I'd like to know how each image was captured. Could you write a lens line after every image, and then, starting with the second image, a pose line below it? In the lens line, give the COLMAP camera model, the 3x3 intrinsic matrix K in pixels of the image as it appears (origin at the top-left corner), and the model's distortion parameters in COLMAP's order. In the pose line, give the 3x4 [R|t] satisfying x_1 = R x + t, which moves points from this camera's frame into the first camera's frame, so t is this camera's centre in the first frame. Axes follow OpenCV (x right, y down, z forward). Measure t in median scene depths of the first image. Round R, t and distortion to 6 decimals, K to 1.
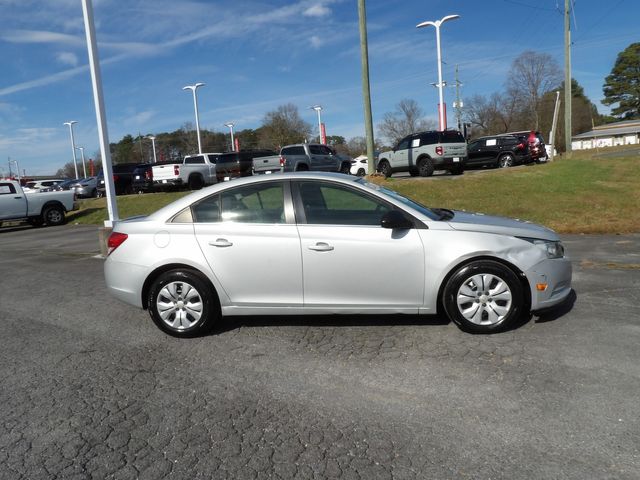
lens RADIAL K [[454.7, 0, 323.6], [0, 454.7, 230.7], [0, 0, 1]] dist [-0.040789, 0.038501]
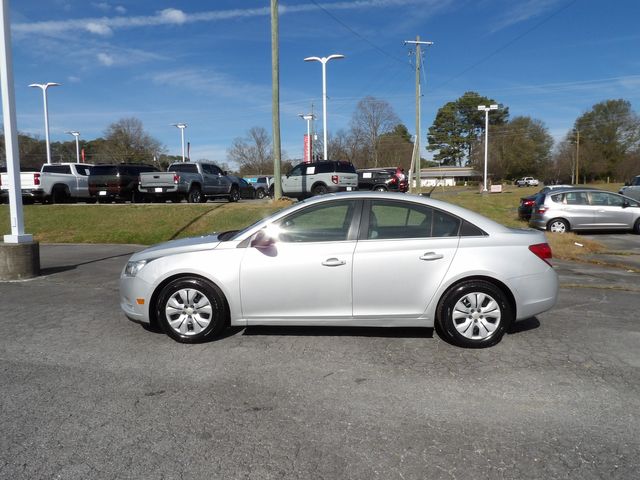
lens RADIAL K [[454.7, 0, 323.6], [0, 454.7, 230.7], [0, 0, 1]] dist [-0.040789, 0.038501]
pose [[0.939198, 0.036477, 0.341433, -0.115077], [-0.017170, 0.998087, -0.059401, 0.004595], [-0.342946, 0.049926, 0.938027, 0.026824]]
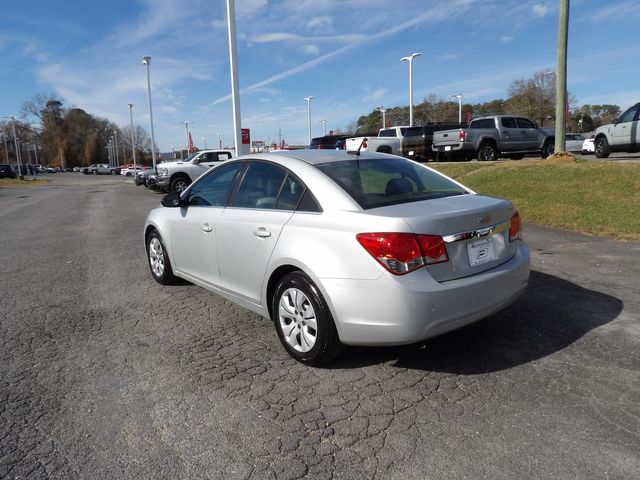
lens RADIAL K [[454.7, 0, 323.6], [0, 454.7, 230.7], [0, 0, 1]] dist [-0.040789, 0.038501]
pose [[0.862729, 0.111145, -0.493300, 0.130246], [-0.081799, 0.993372, 0.080758, -0.015107], [0.499006, -0.029321, 0.866102, 0.077579]]
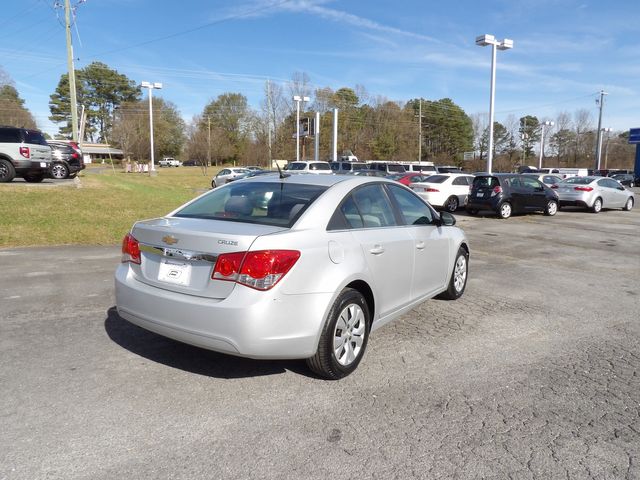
lens RADIAL K [[454.7, 0, 323.6], [0, 454.7, 230.7], [0, 0, 1]] dist [-0.040789, 0.038501]
pose [[0.420275, -0.029890, 0.906904, -0.240808], [0.061621, 0.998090, 0.004339, -0.004427], [-0.905302, 0.054061, 0.421314, 0.162551]]
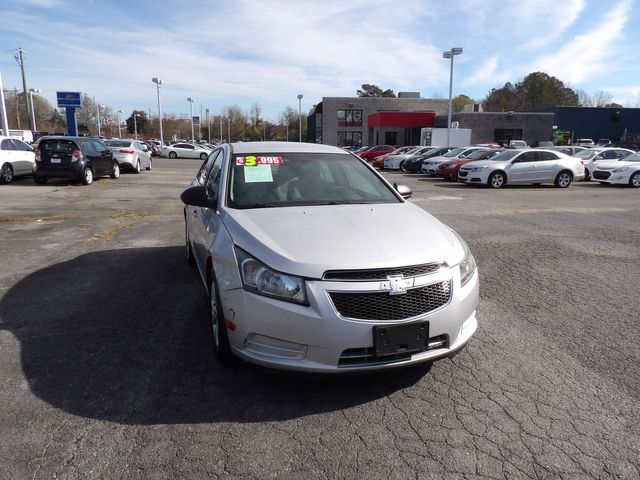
lens RADIAL K [[454.7, 0, 323.6], [0, 454.7, 230.7], [0, 0, 1]] dist [-0.040789, 0.038501]
pose [[-0.674091, -0.073055, 0.735027, -0.208923], [0.118011, 0.971663, 0.204802, -0.037517], [-0.729160, 0.224797, -0.646368, 0.437643]]
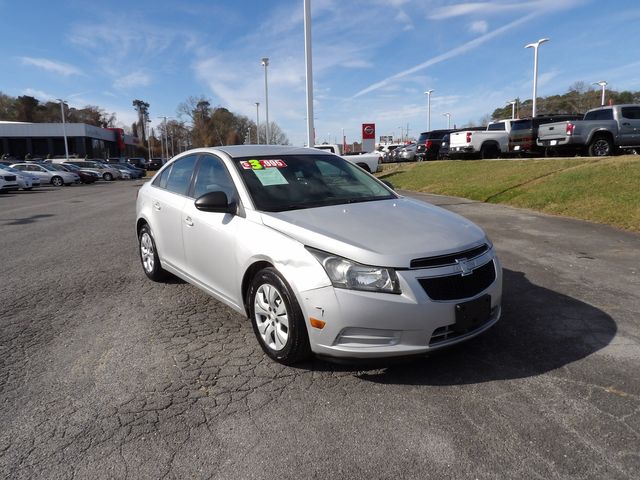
lens RADIAL K [[454.7, 0, 323.6], [0, 454.7, 230.7], [0, 0, 1]] dist [-0.040789, 0.038501]
pose [[0.687117, 0.153877, -0.710065, 0.201742], [-0.100266, 0.988047, 0.117093, -0.020598], [0.719595, -0.009261, 0.694332, 0.110216]]
